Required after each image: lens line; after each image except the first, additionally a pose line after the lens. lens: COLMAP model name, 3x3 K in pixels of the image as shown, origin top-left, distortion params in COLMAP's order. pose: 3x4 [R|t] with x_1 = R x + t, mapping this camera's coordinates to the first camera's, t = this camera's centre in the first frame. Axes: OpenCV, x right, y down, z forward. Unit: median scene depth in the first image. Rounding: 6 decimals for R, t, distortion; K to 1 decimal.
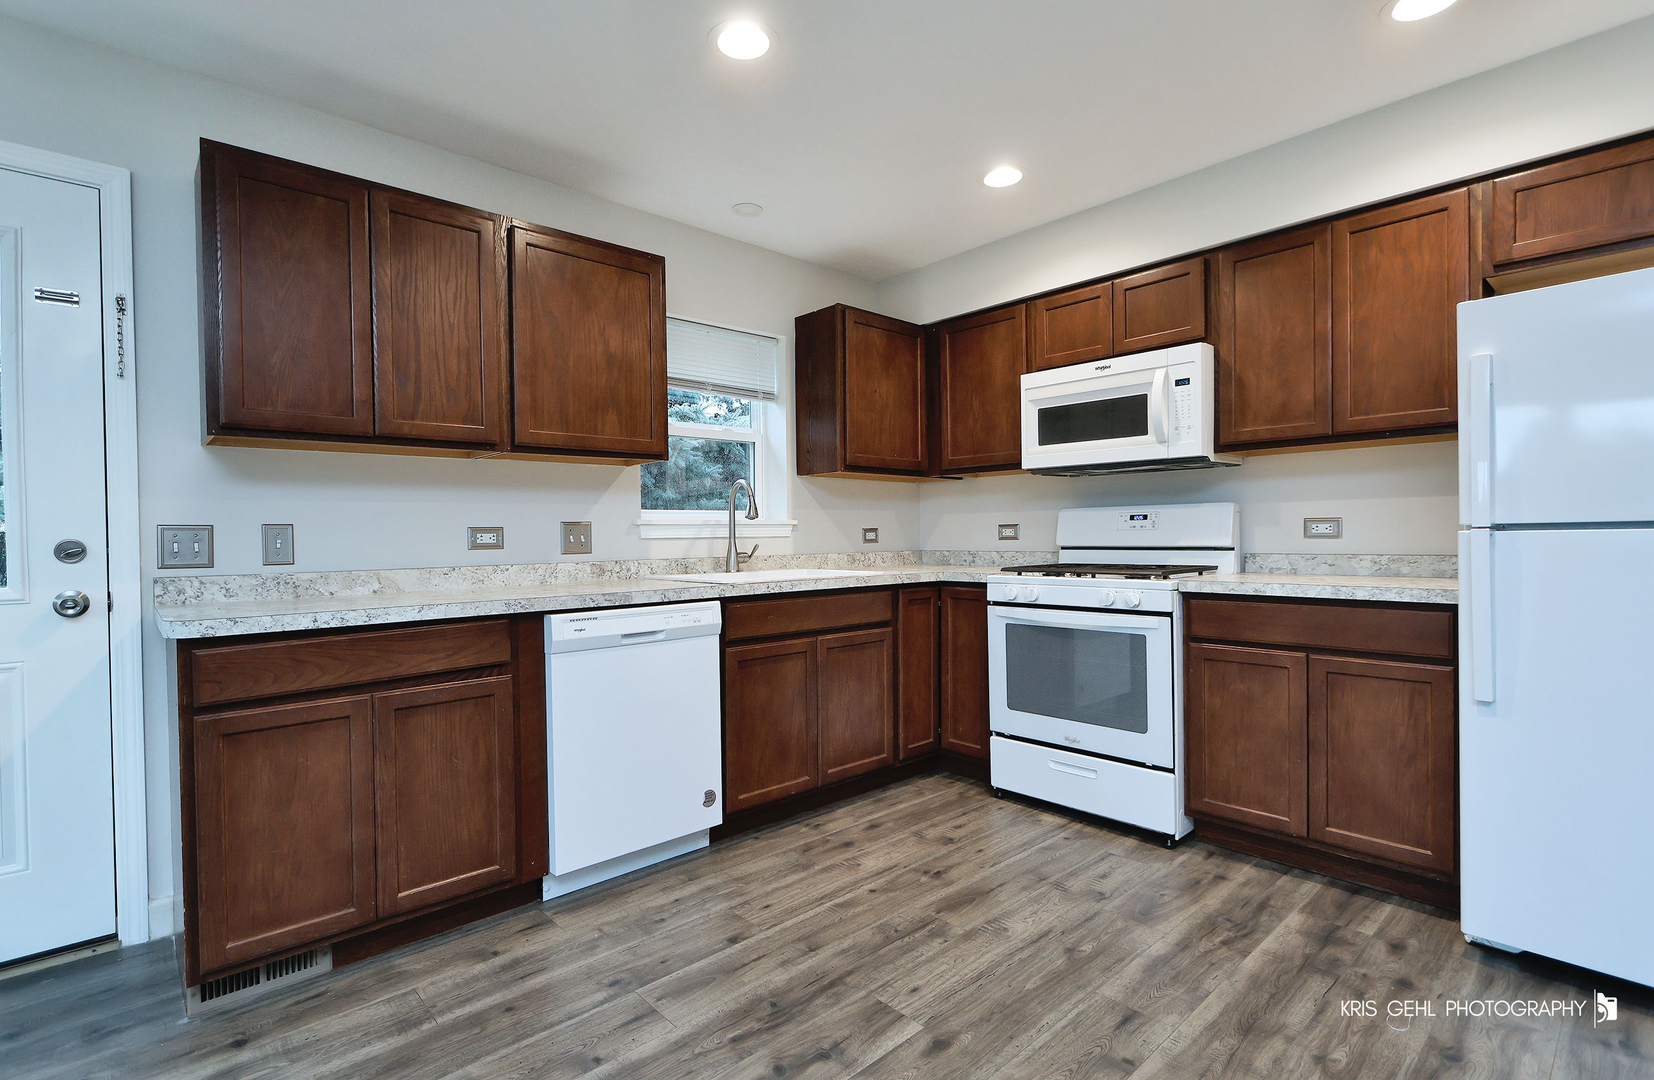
lens RADIAL K [[771.8, 0, 809.8], [0, 771.8, 544.0], [0, 0, 1]] dist [-0.000869, -0.000802]
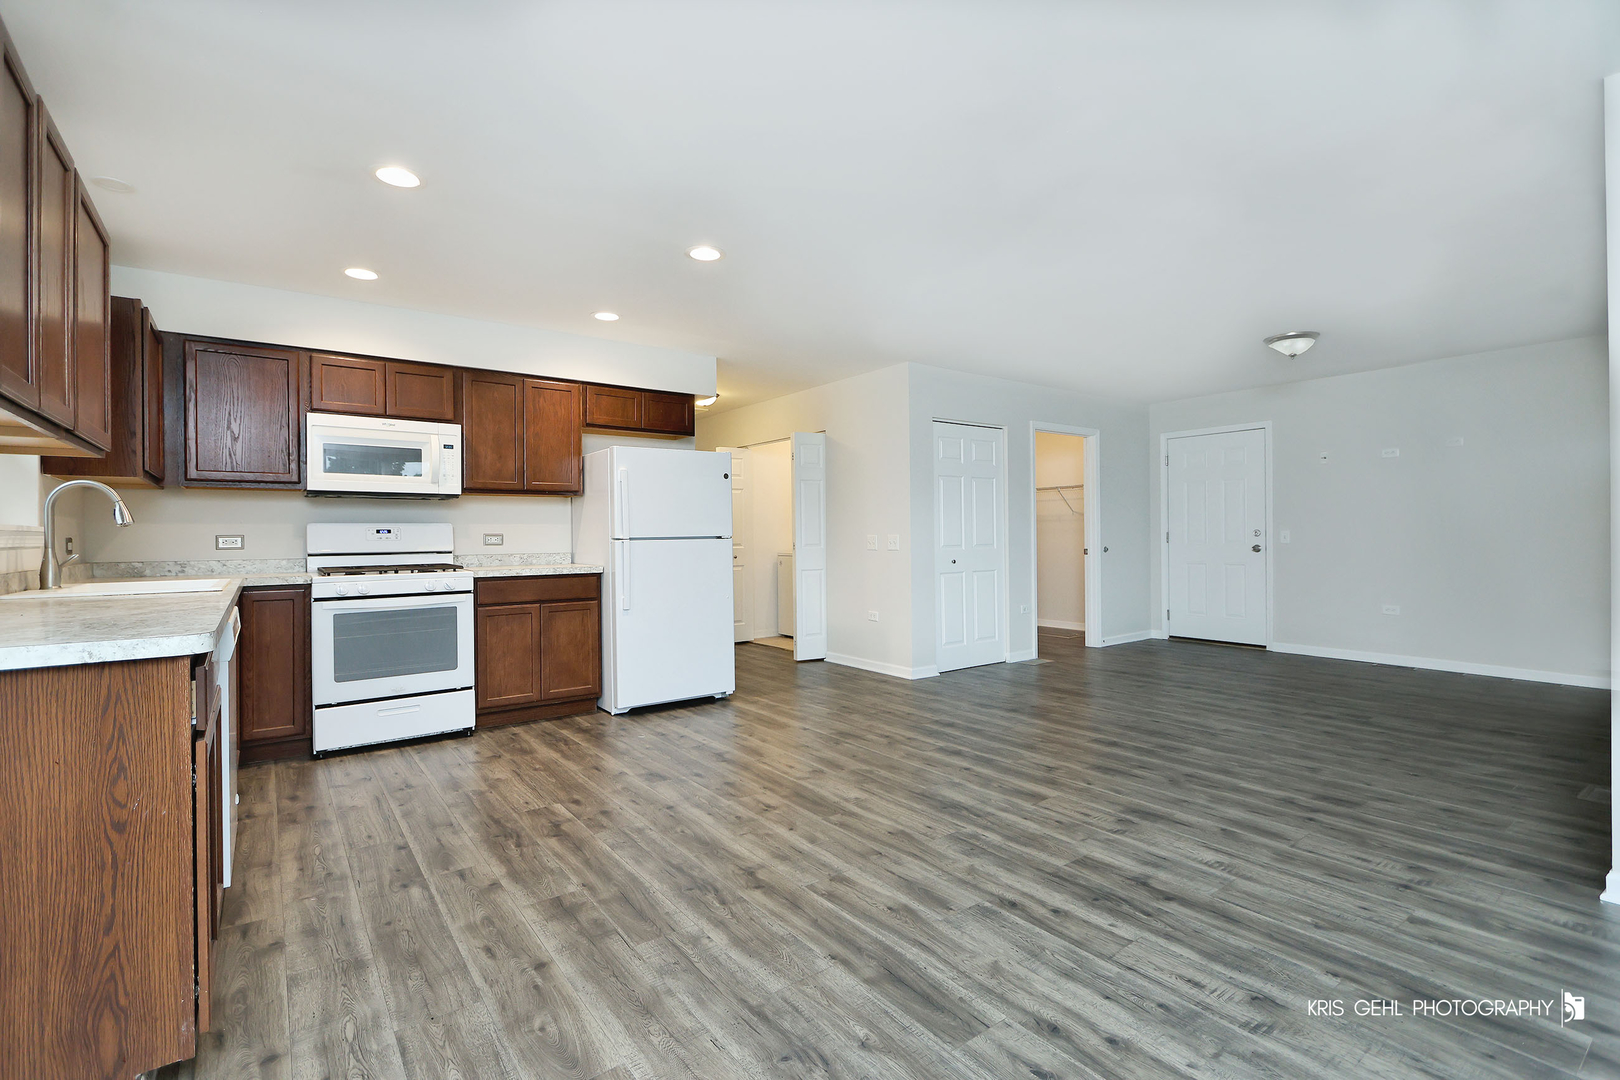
lens RADIAL K [[738.6, 0, 806.1], [0, 738.6, 533.1], [0, 0, 1]] dist [-0.000545, -0.000741]
pose [[0.095429, 0.014916, 0.995325, -0.978827], [0.020181, 0.999653, -0.016916, 0.007534], [-0.995232, 0.021701, 0.095094, 0.135256]]
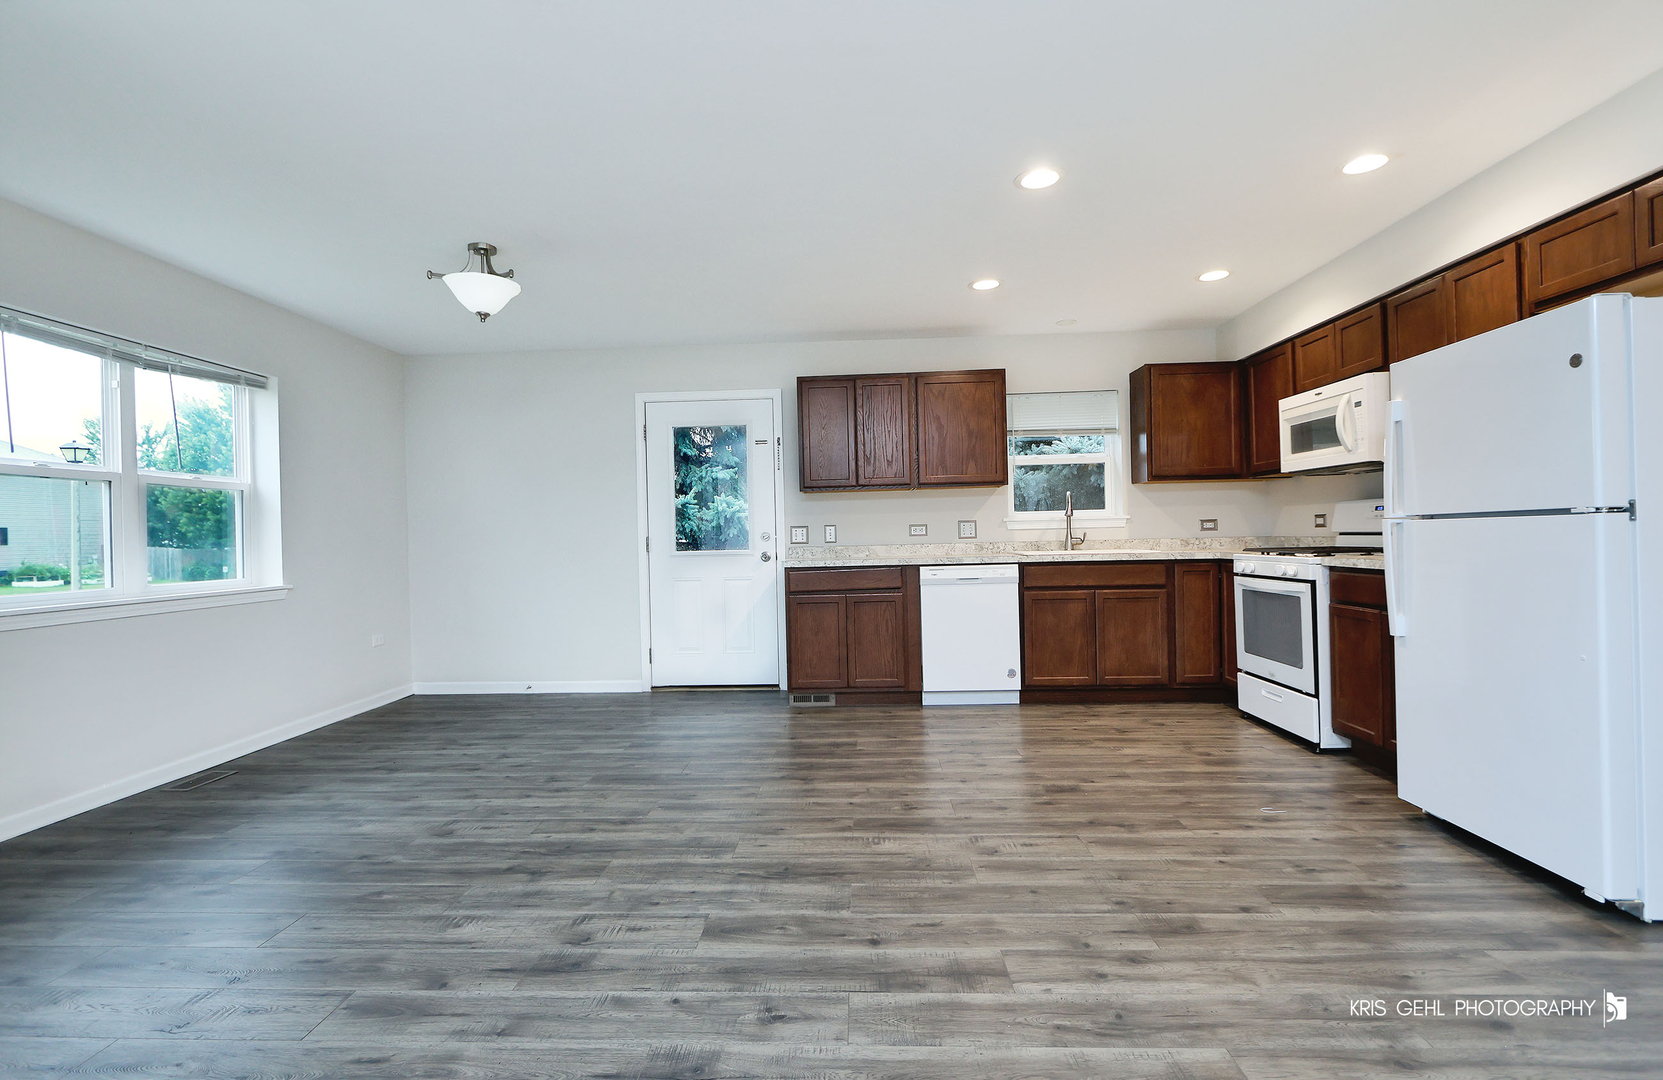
lens RADIAL K [[777.0, 0, 818.9], [0, 777.0, 538.0], [0, 0, 1]] dist [-0.001814, -0.000507]
pose [[0.708694, -0.001459, -0.705515, 0.780552], [0.005153, 0.999982, 0.003108, 0.004671], [0.705497, -0.005838, 0.708688, -0.566272]]
